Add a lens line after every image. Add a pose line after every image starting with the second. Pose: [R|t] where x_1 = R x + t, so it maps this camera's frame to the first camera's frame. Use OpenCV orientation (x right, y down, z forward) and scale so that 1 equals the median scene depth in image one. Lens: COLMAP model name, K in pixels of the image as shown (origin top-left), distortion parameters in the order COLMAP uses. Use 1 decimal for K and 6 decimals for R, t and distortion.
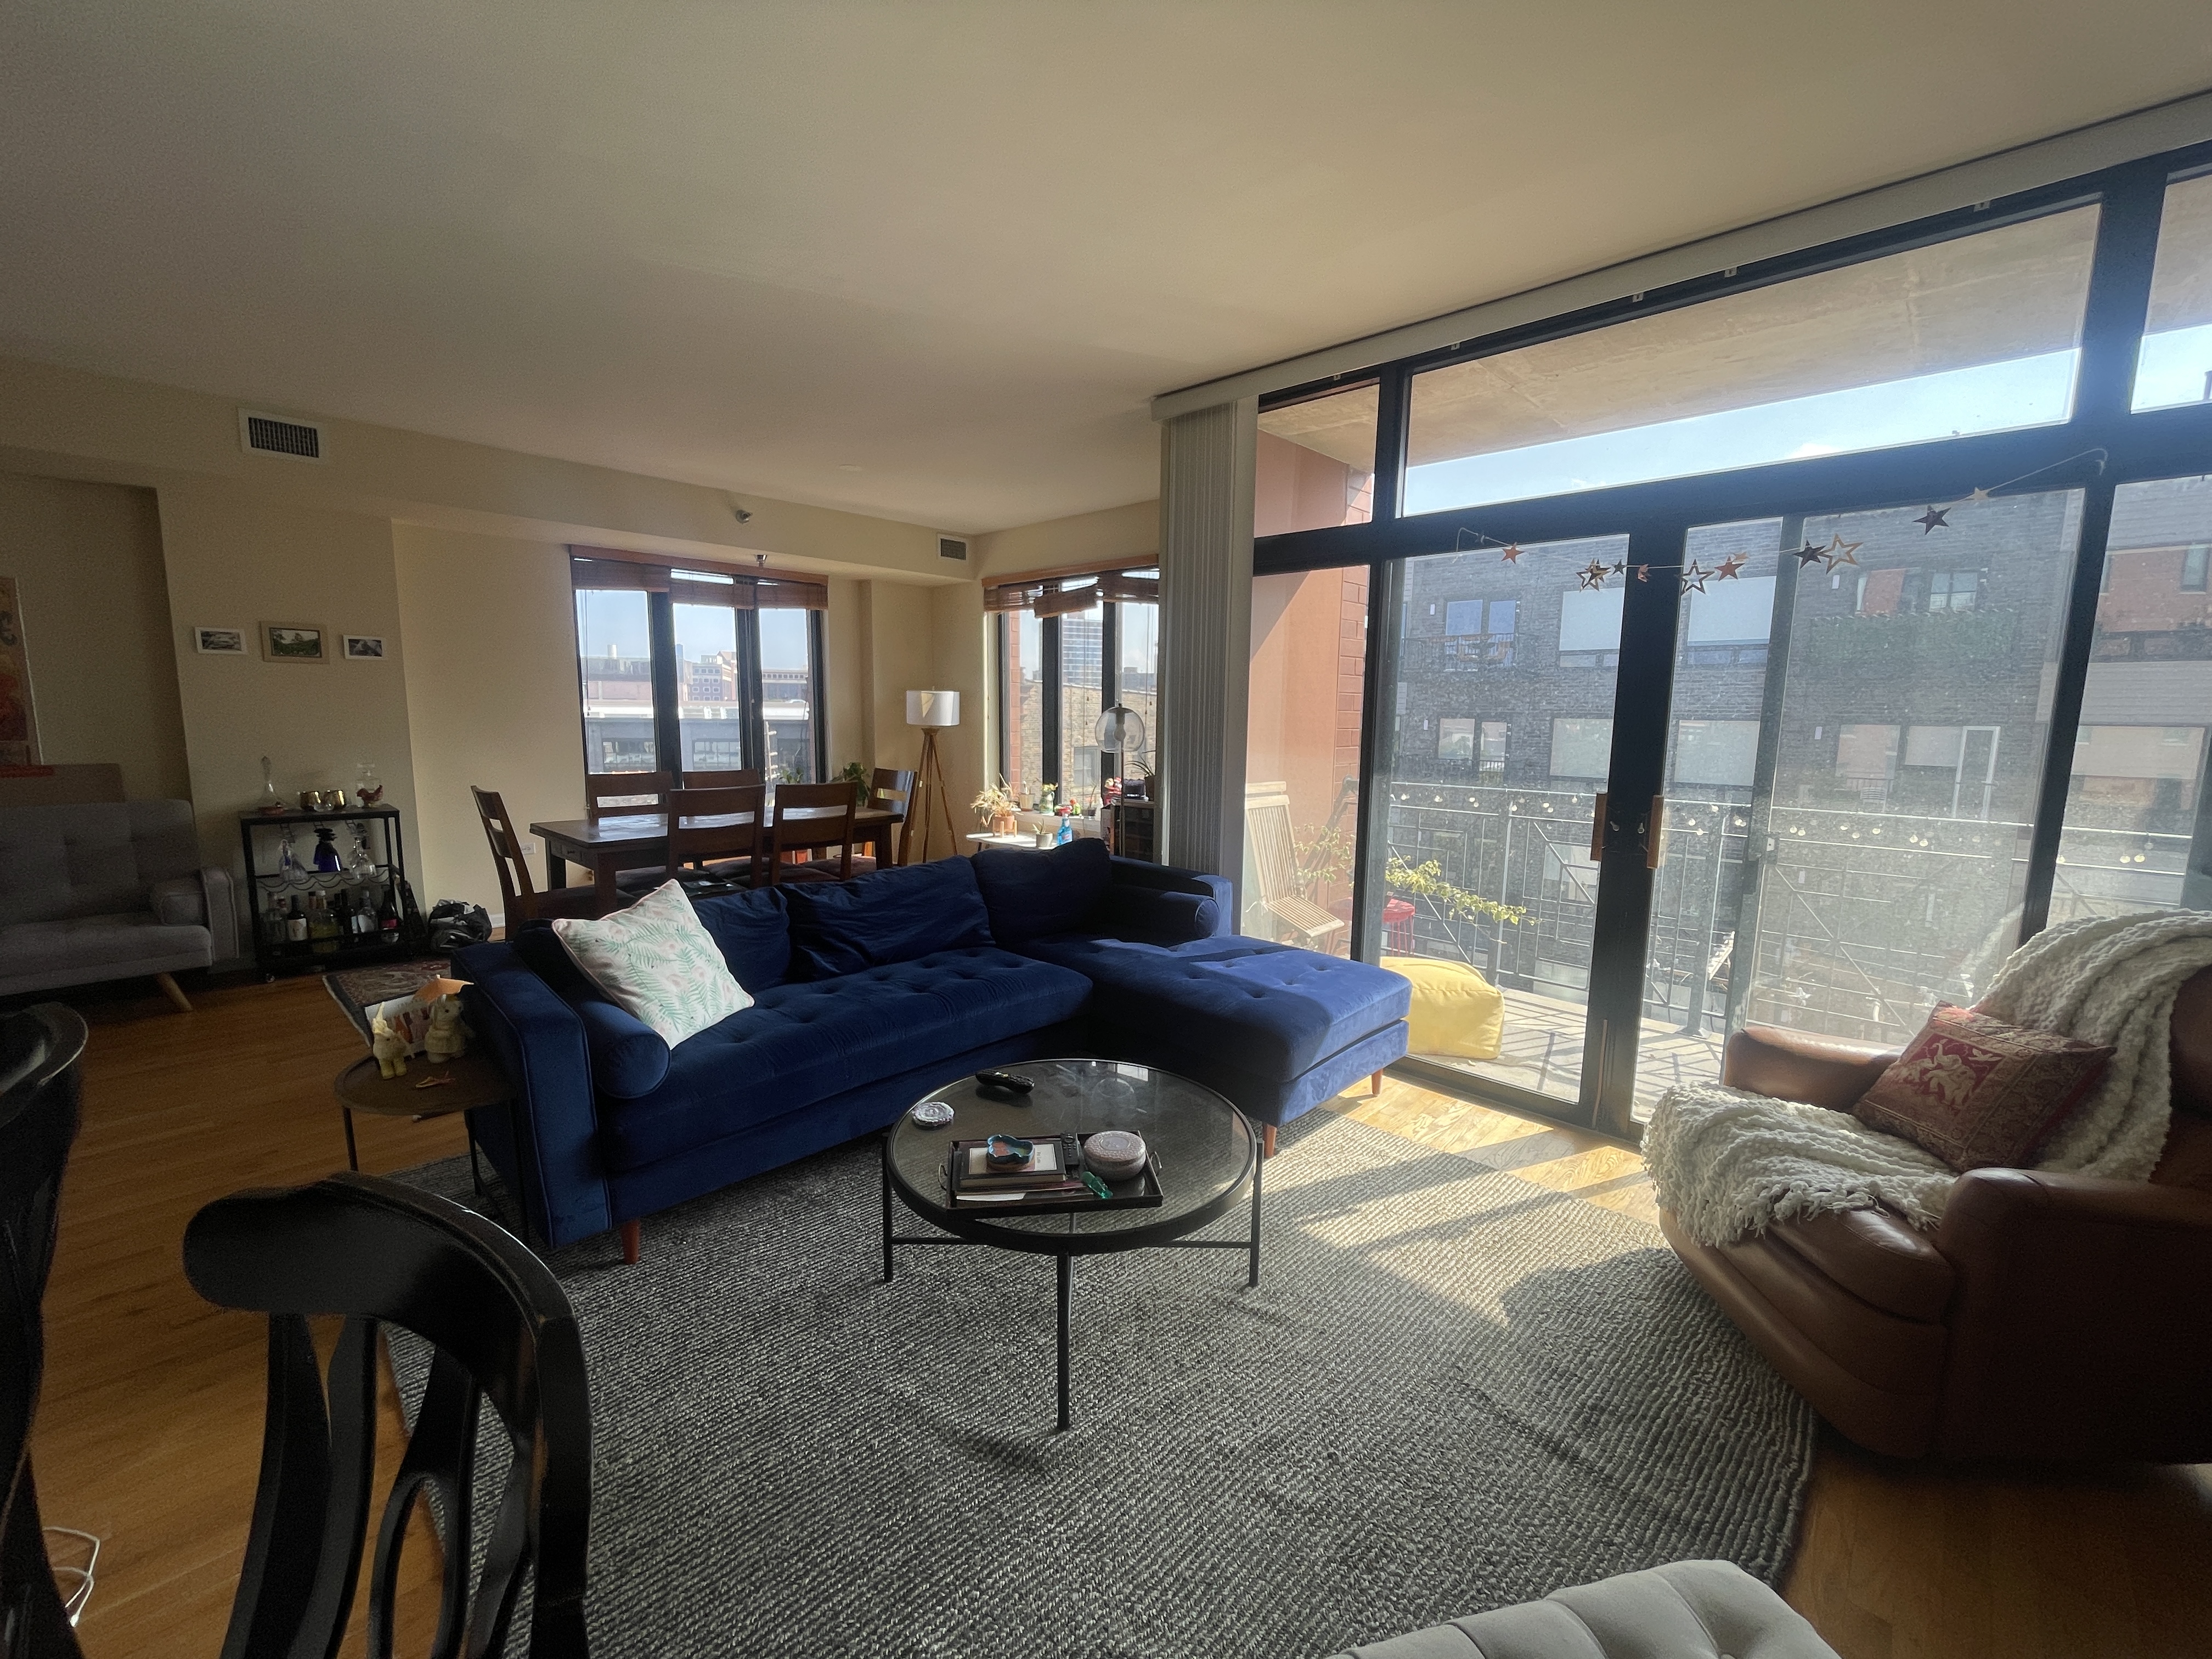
lens RADIAL K [[888.0, 0, 1108.1], [0, 888.0, 825.8], [0, 0, 1]] dist [-0.008020, -0.000141]
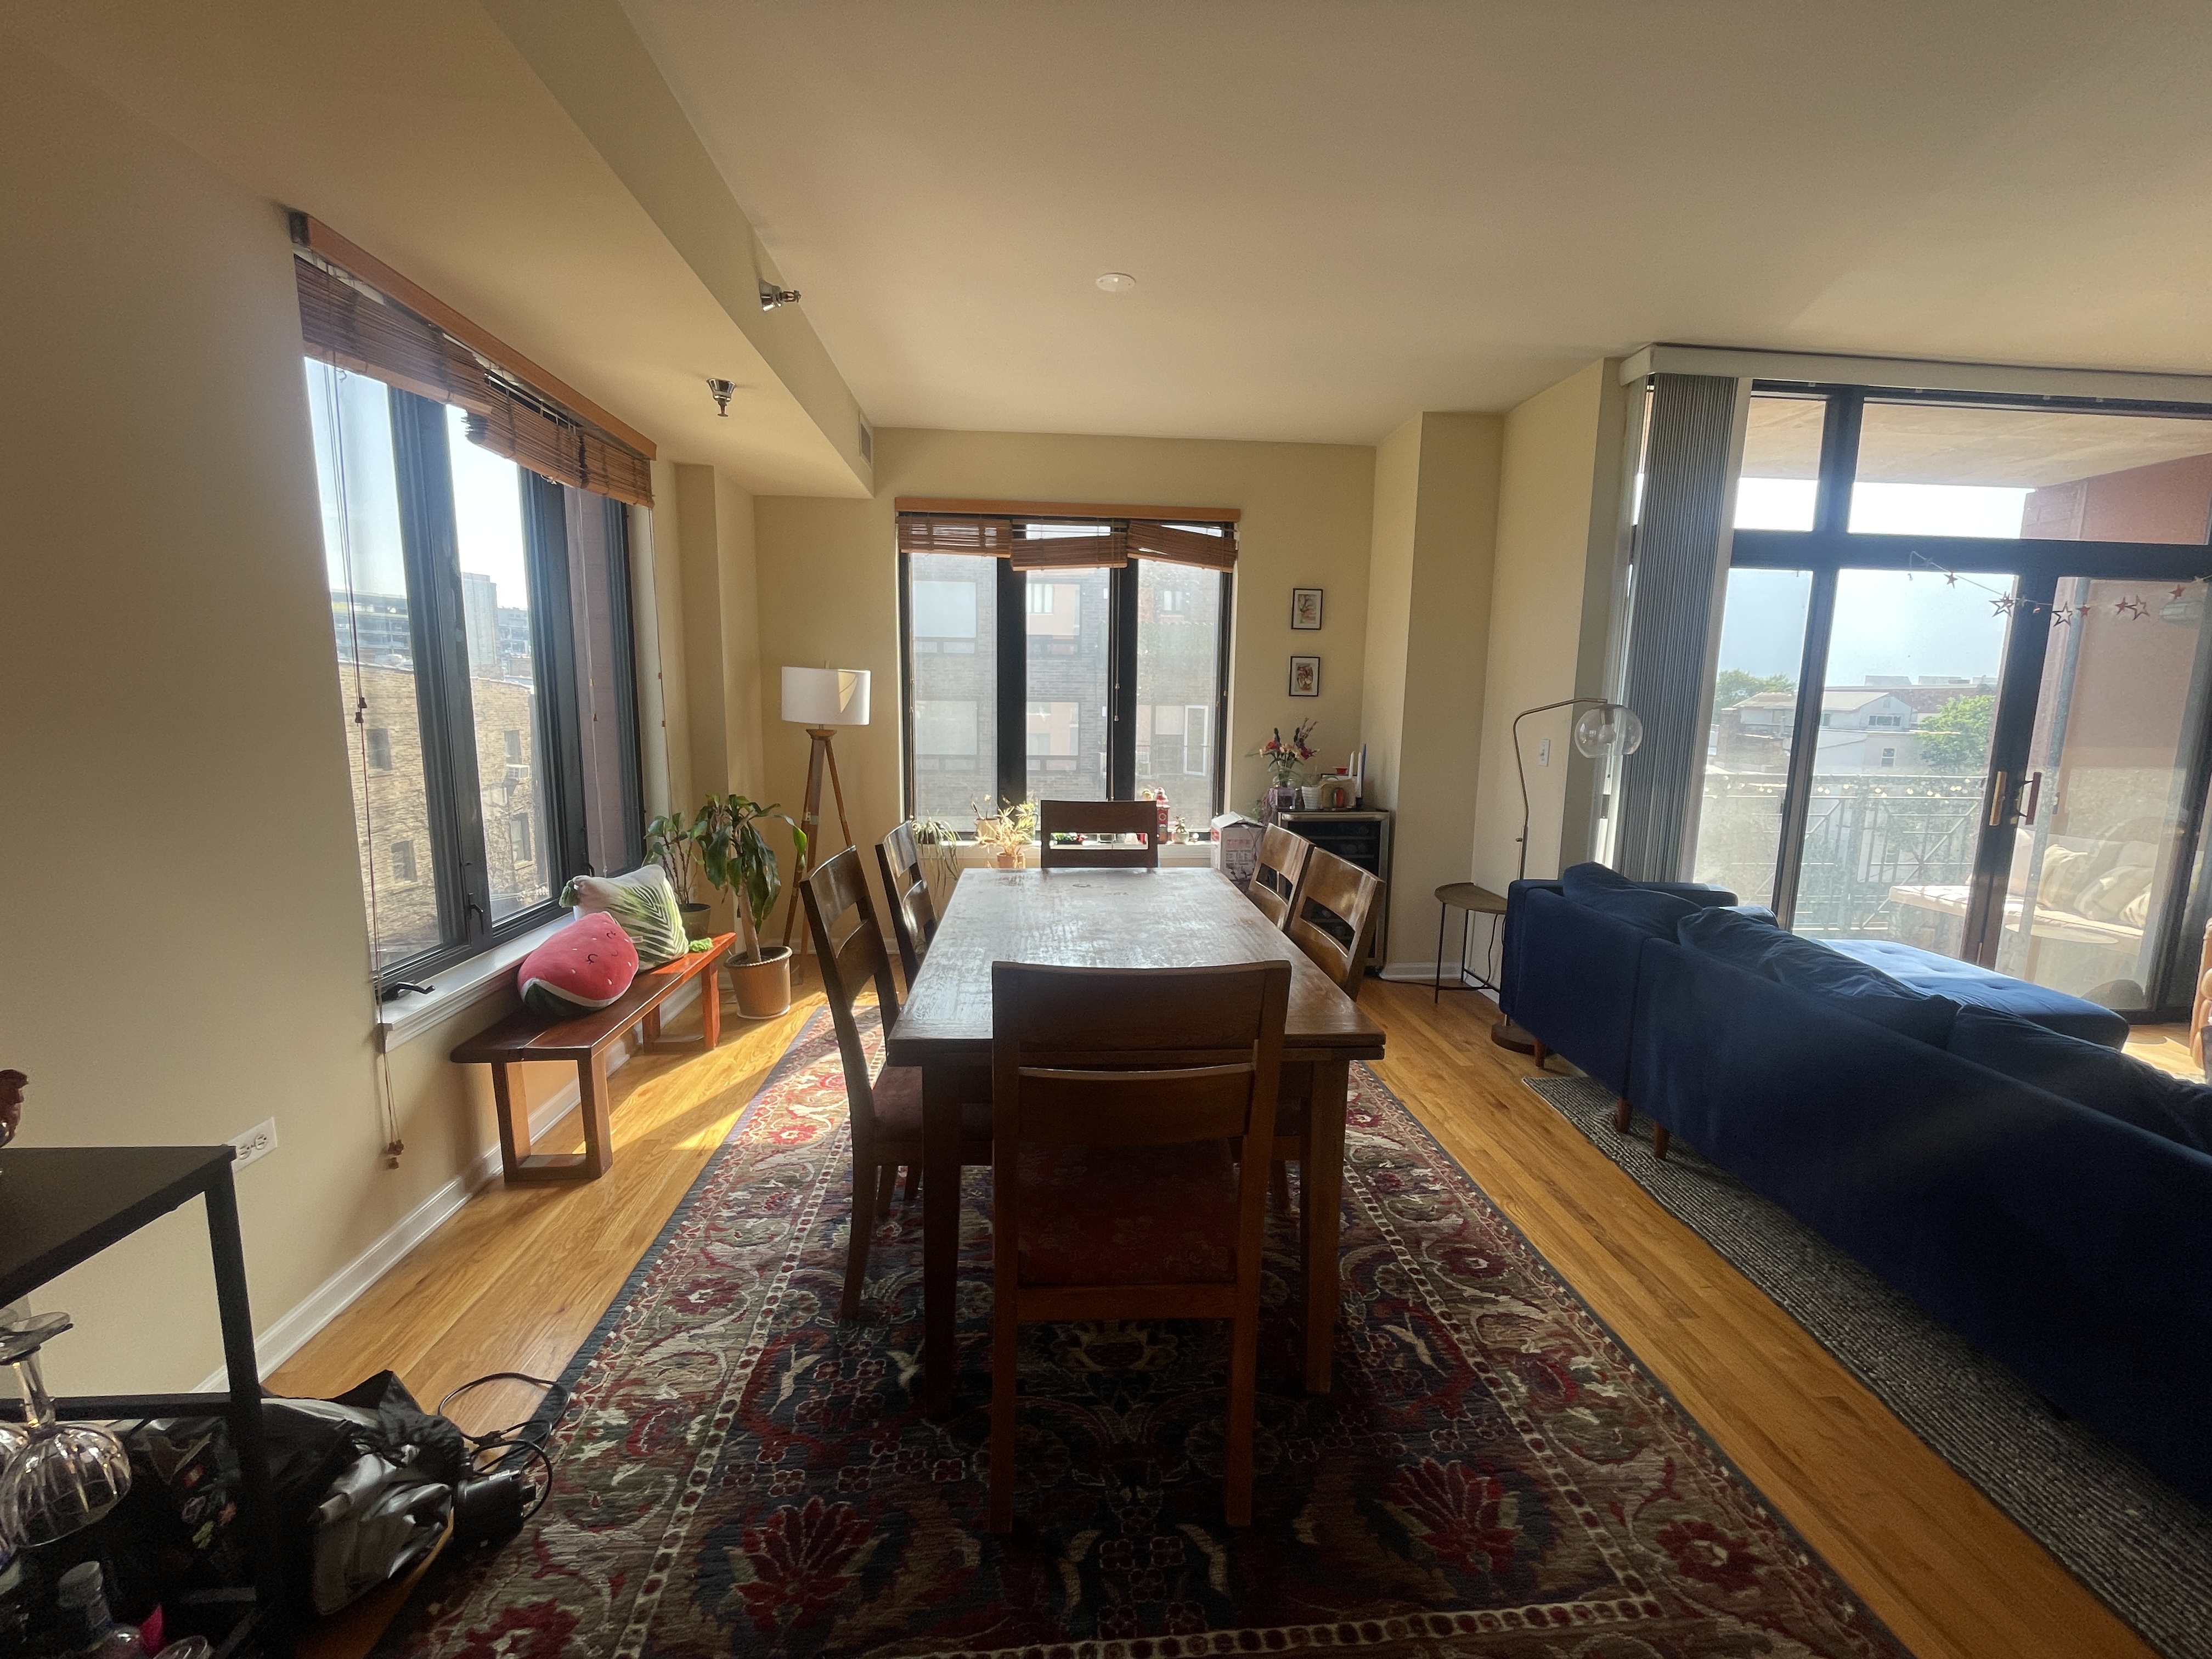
lens RADIAL K [[894.0, 0, 1106.0], [0, 894.0, 829.5], [0, 0, 1]] dist [-0.003705, -0.001190]
pose [[0.678346, -0.107458, 0.726842, -0.806244], [0.089286, 0.993972, 0.063622, -0.096647], [-0.729297, 0.021739, 0.683851, 0.664014]]
